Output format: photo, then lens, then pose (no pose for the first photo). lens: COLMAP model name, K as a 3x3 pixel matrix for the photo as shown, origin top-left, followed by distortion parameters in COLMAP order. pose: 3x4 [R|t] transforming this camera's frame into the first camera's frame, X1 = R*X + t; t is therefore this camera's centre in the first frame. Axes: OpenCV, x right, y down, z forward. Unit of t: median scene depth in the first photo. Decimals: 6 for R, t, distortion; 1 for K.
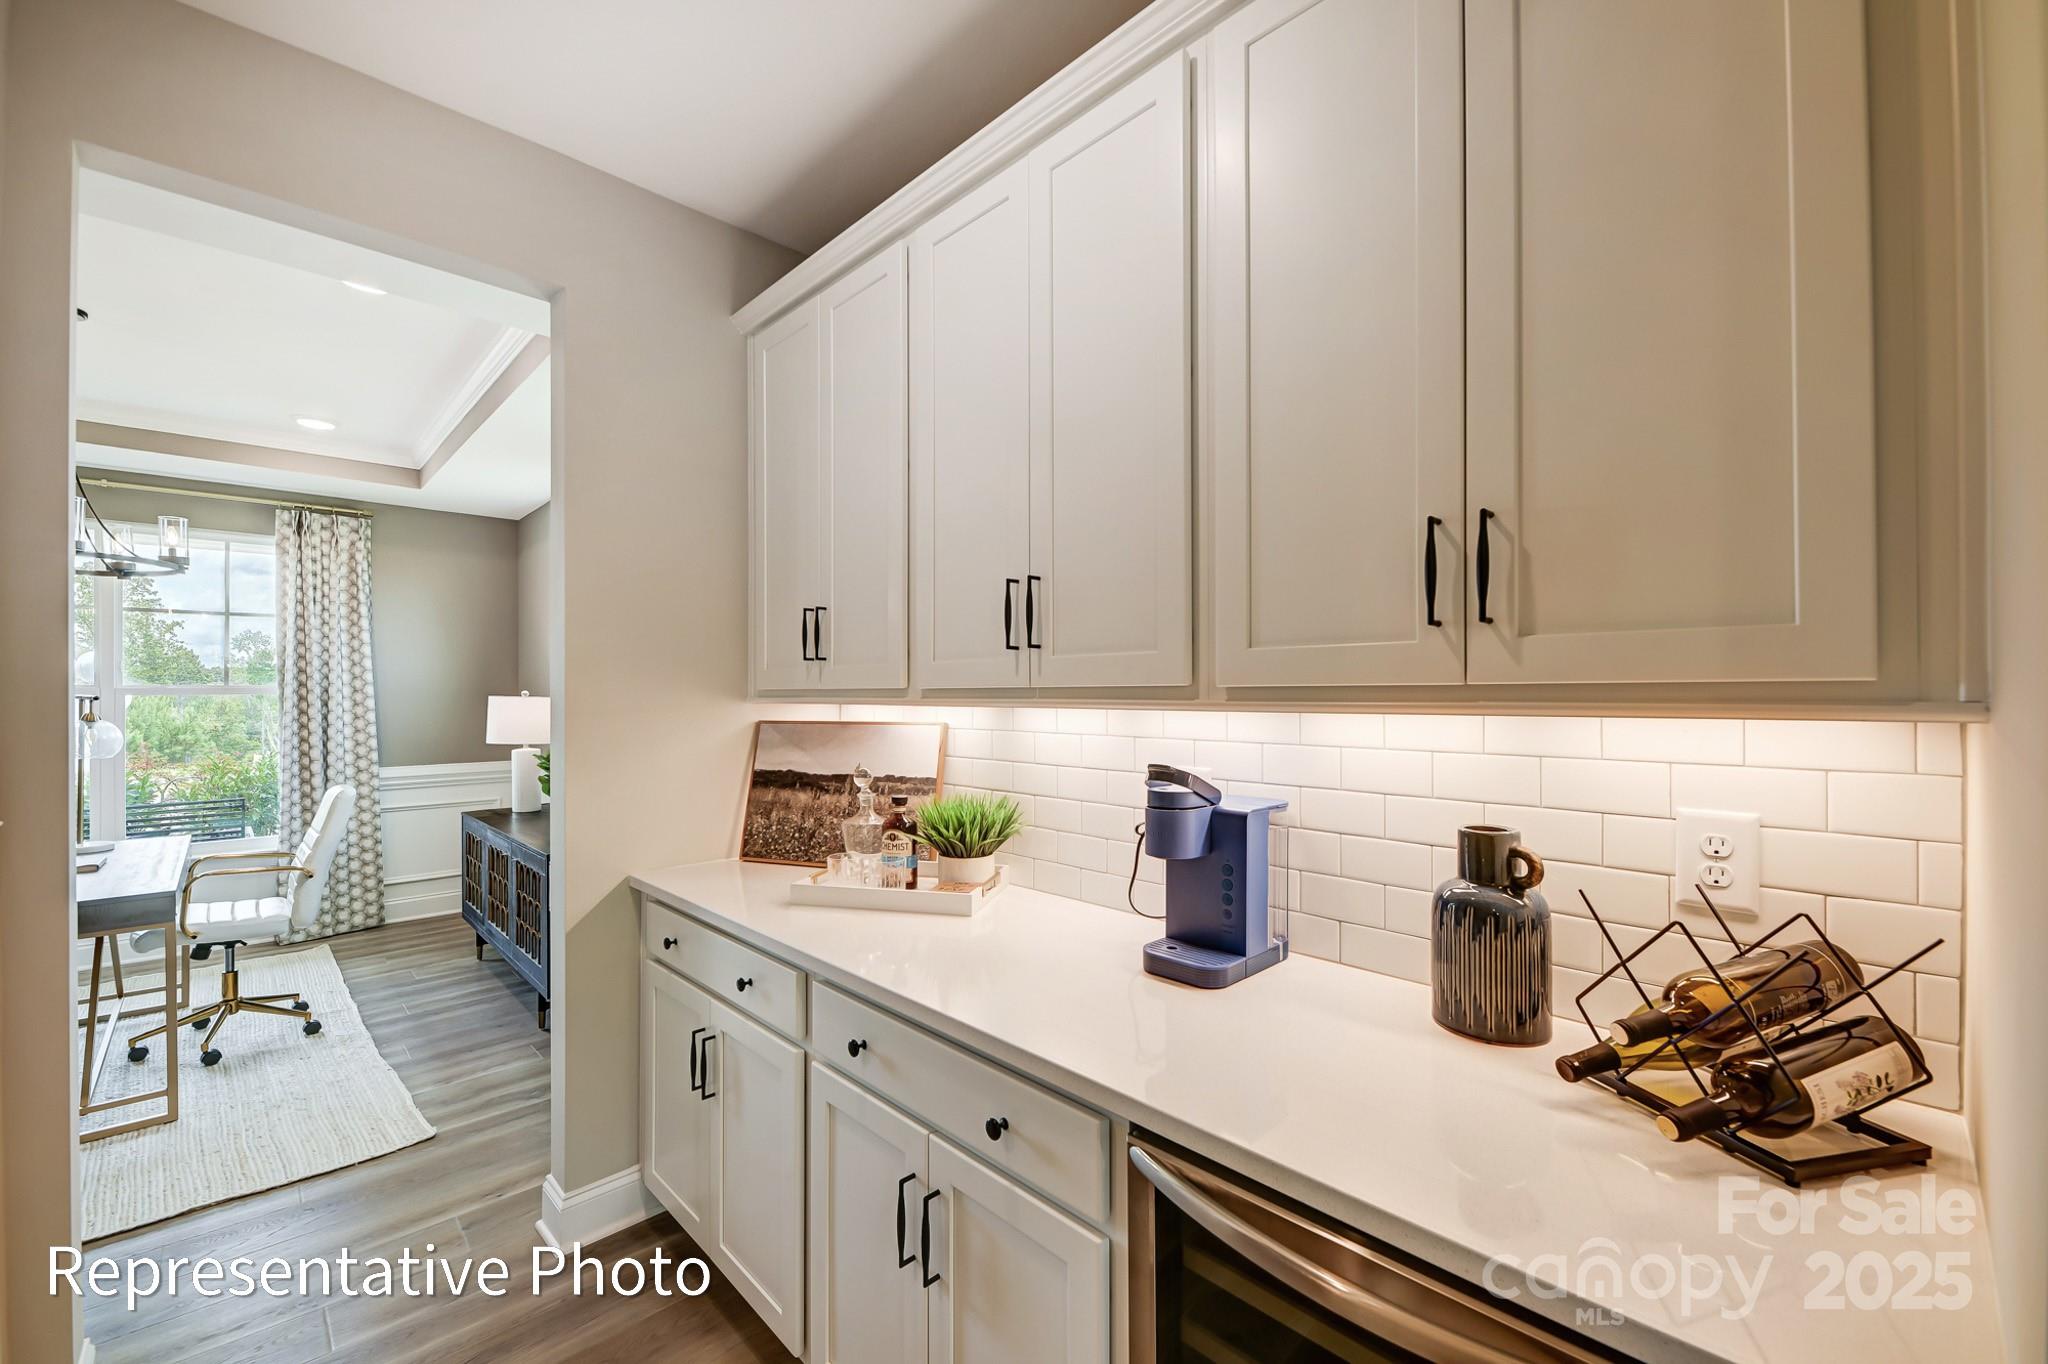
lens RADIAL K [[822.3, 0, 1029.7], [0, 822.3, 690.5], [0, 0, 1]] dist [0.008922, -0.000129]
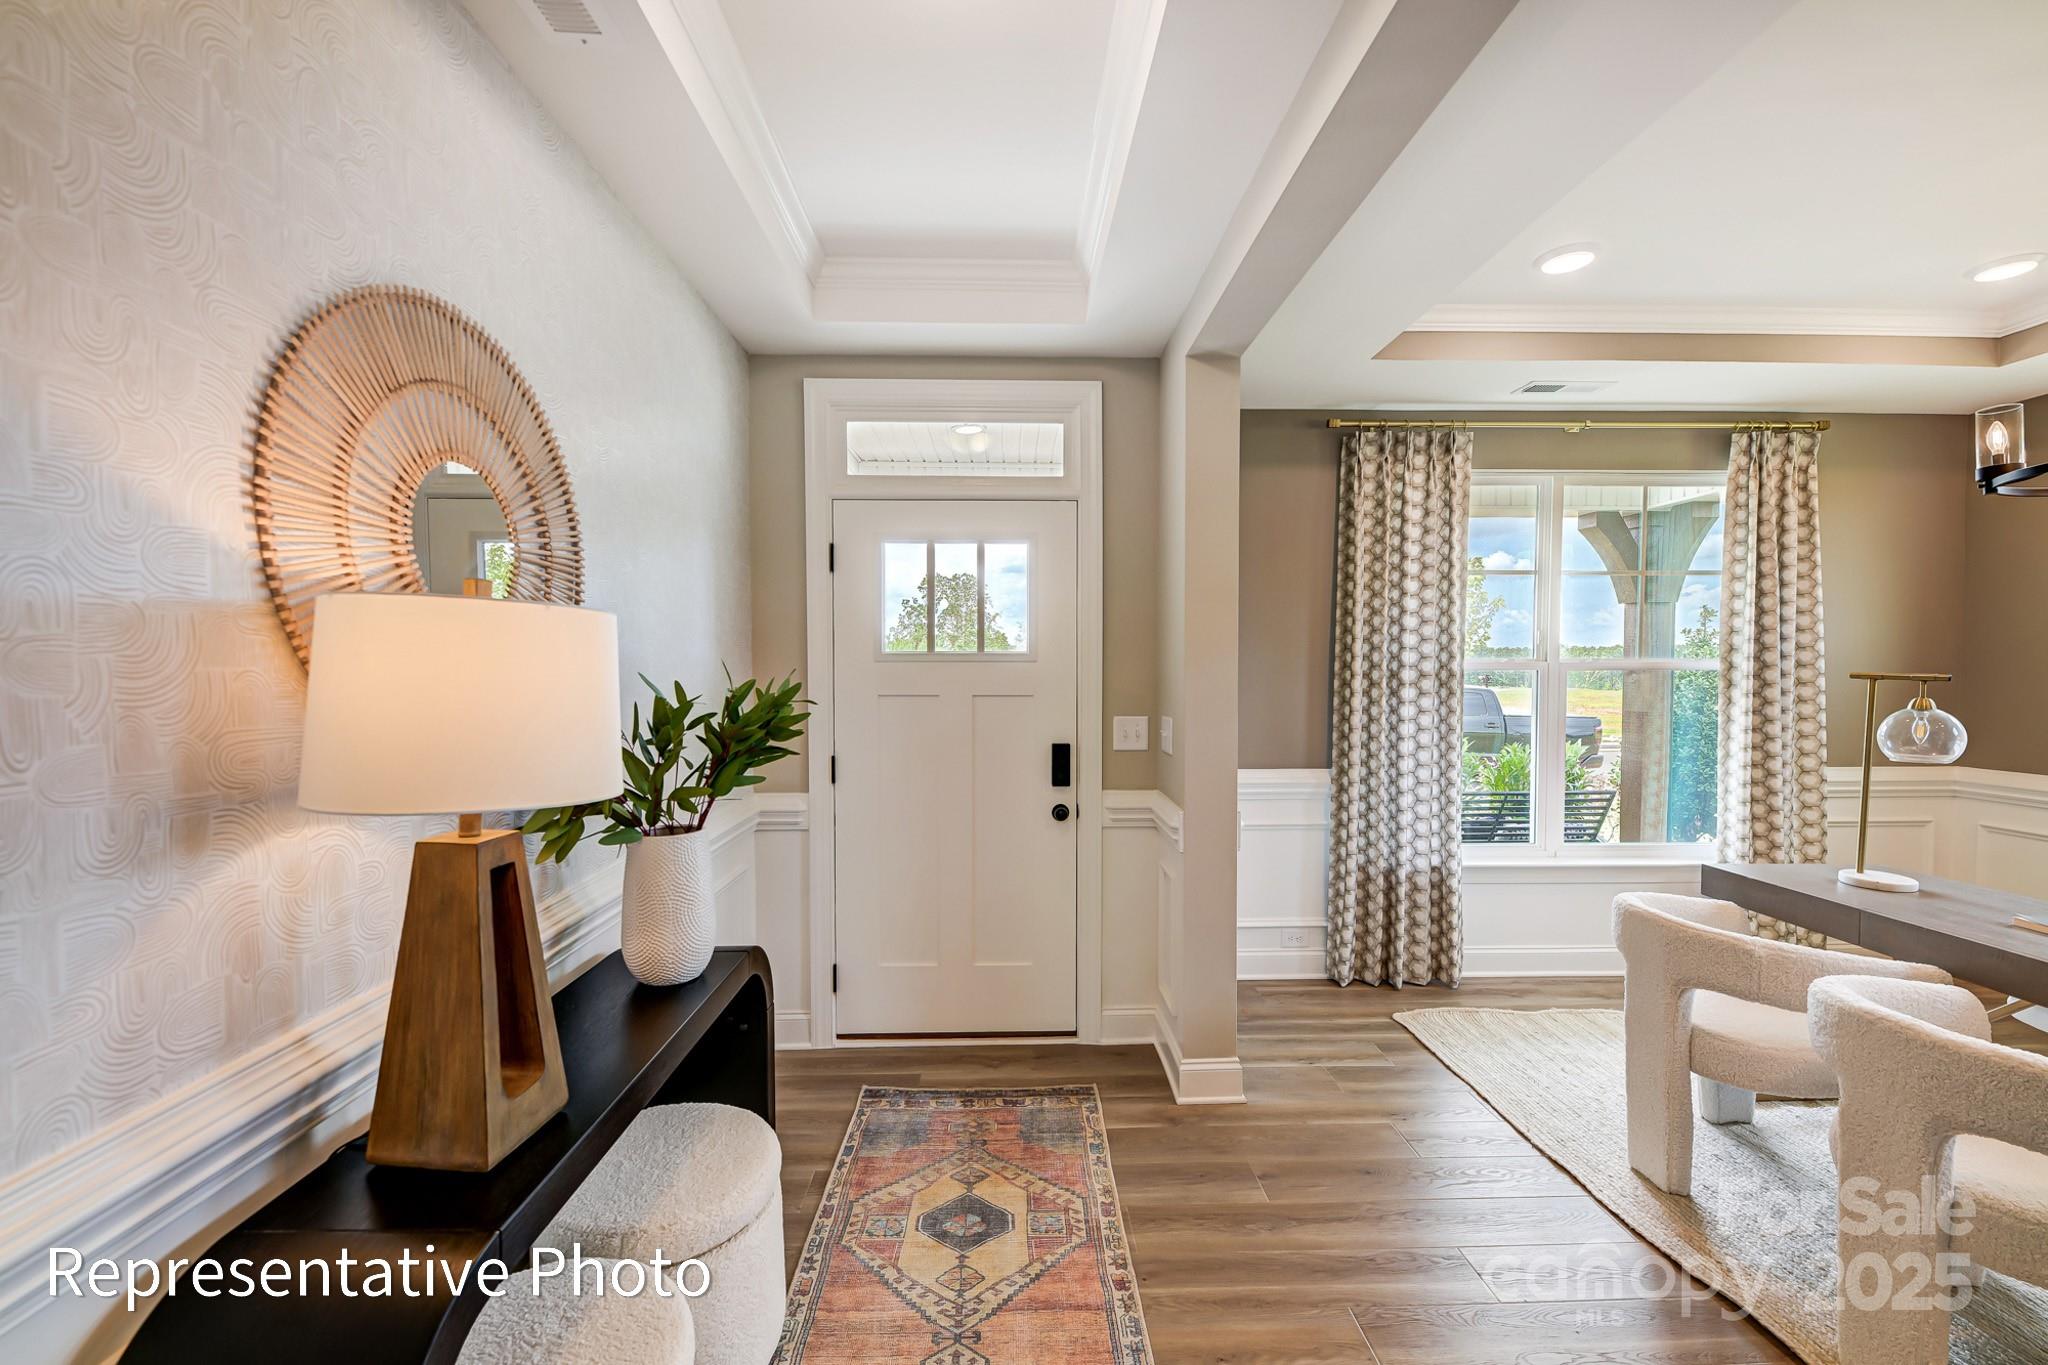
lens RADIAL K [[822.3, 0, 1029.7], [0, 822.3, 691.0], [0, 0, 1]] dist [0.008922, -0.000129]
pose [[0.739223, 0.028356, -0.672864, -1.697345], [-0.001300, 0.999171, 0.040679, -0.012627], [0.673460, -0.029196, 0.738647, -0.063911]]
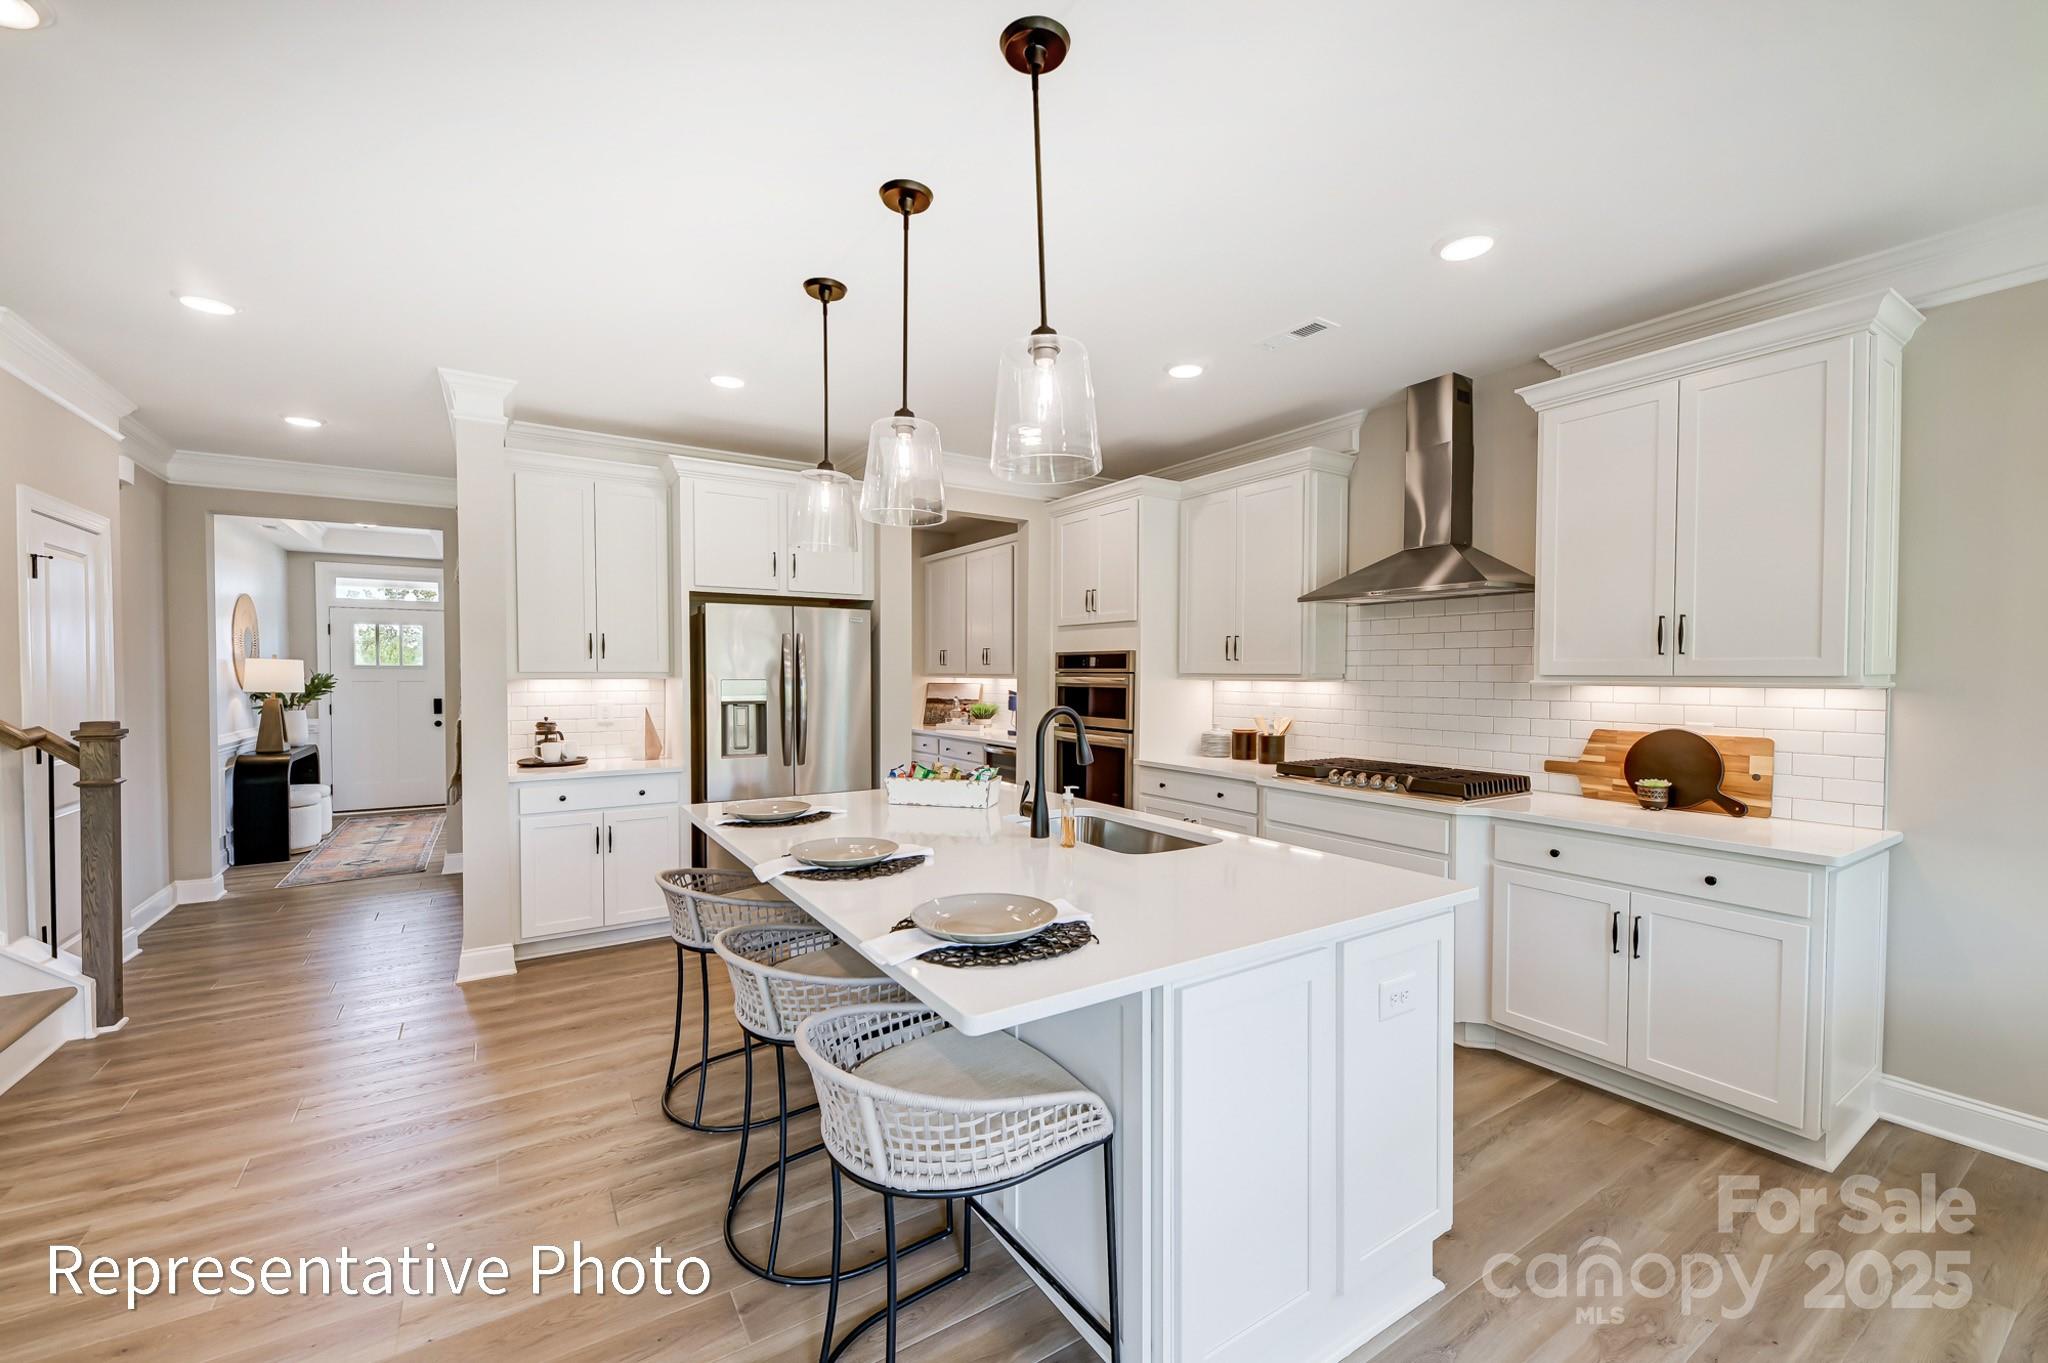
lens RADIAL K [[822.3, 0, 1029.7], [0, 822.3, 690.0], [0, 0, 1]] dist [0.008922, -0.000129]
pose [[0.978614, 0.010413, -0.205444, 0.713543], [-0.004352, 0.999542, 0.029932, -0.031978], [0.205662, -0.028398, 0.978211, -2.048451]]
